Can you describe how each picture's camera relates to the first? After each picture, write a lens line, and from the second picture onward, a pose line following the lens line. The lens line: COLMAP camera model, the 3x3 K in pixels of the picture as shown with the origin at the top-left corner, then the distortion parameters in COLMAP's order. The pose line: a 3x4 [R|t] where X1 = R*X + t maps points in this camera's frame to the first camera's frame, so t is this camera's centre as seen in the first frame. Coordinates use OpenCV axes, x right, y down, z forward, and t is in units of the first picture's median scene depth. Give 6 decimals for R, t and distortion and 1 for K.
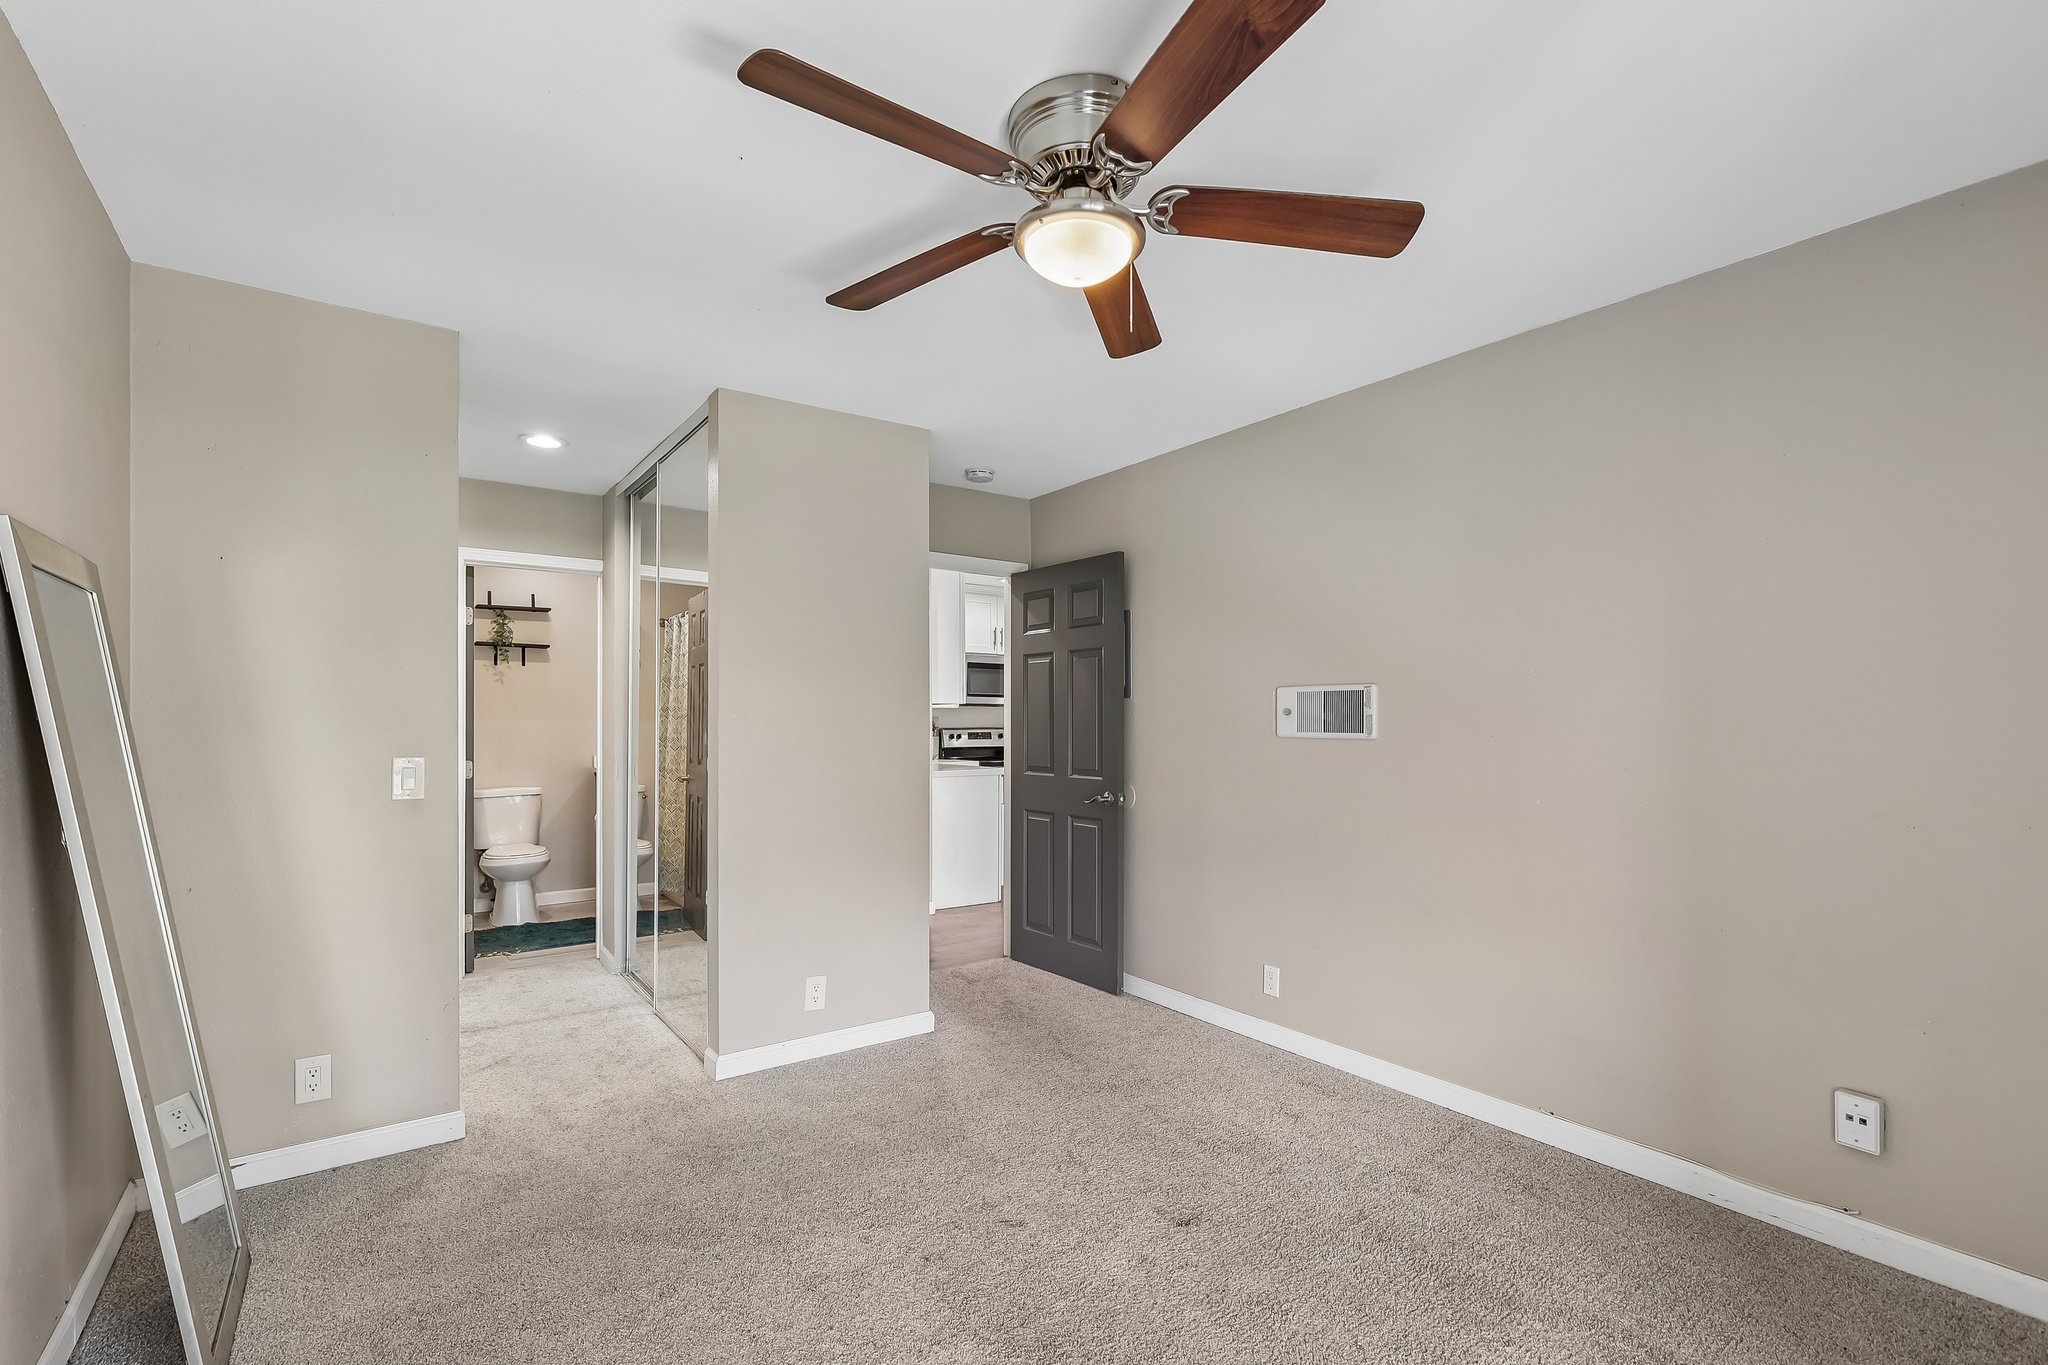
lens RADIAL K [[895.6, 0, 1025.4], [0, 895.6, 694.4], [0, 0, 1]] dist [-0.000732, 0.000130]
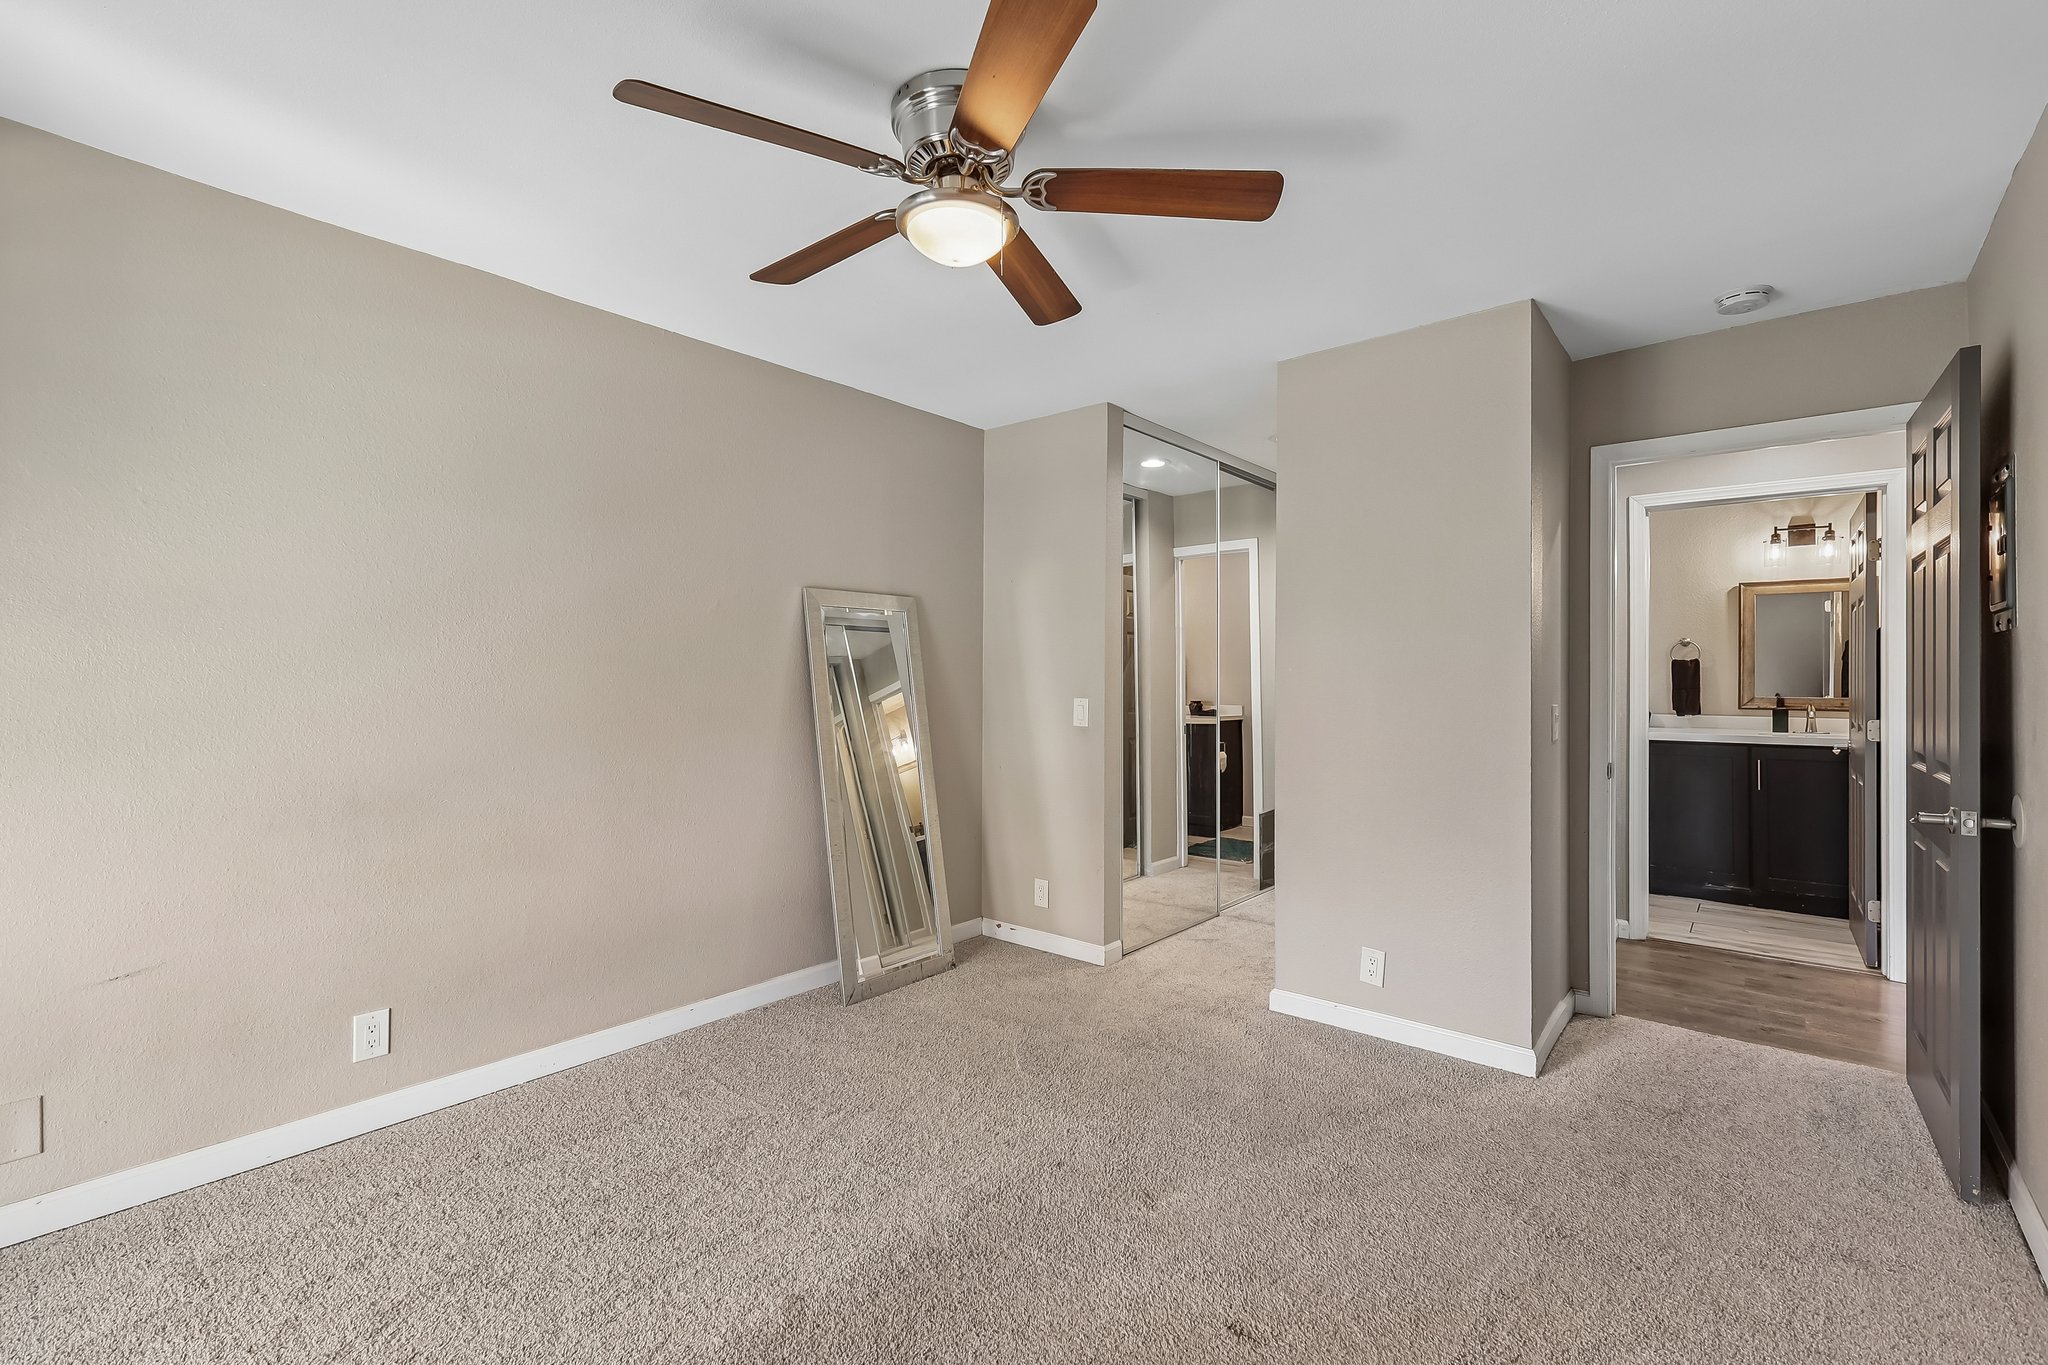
lens RADIAL K [[891.8, 0, 1023.8], [0, 891.8, 663.6], [0, 0, 1]] dist [-0.000721, -0.000159]
pose [[0.247635, -0.012355, -0.968775, 0.677835], [0.028985, 0.999566, -0.005338, 0.016293], [0.968420, -0.026758, 0.247886, 0.504351]]
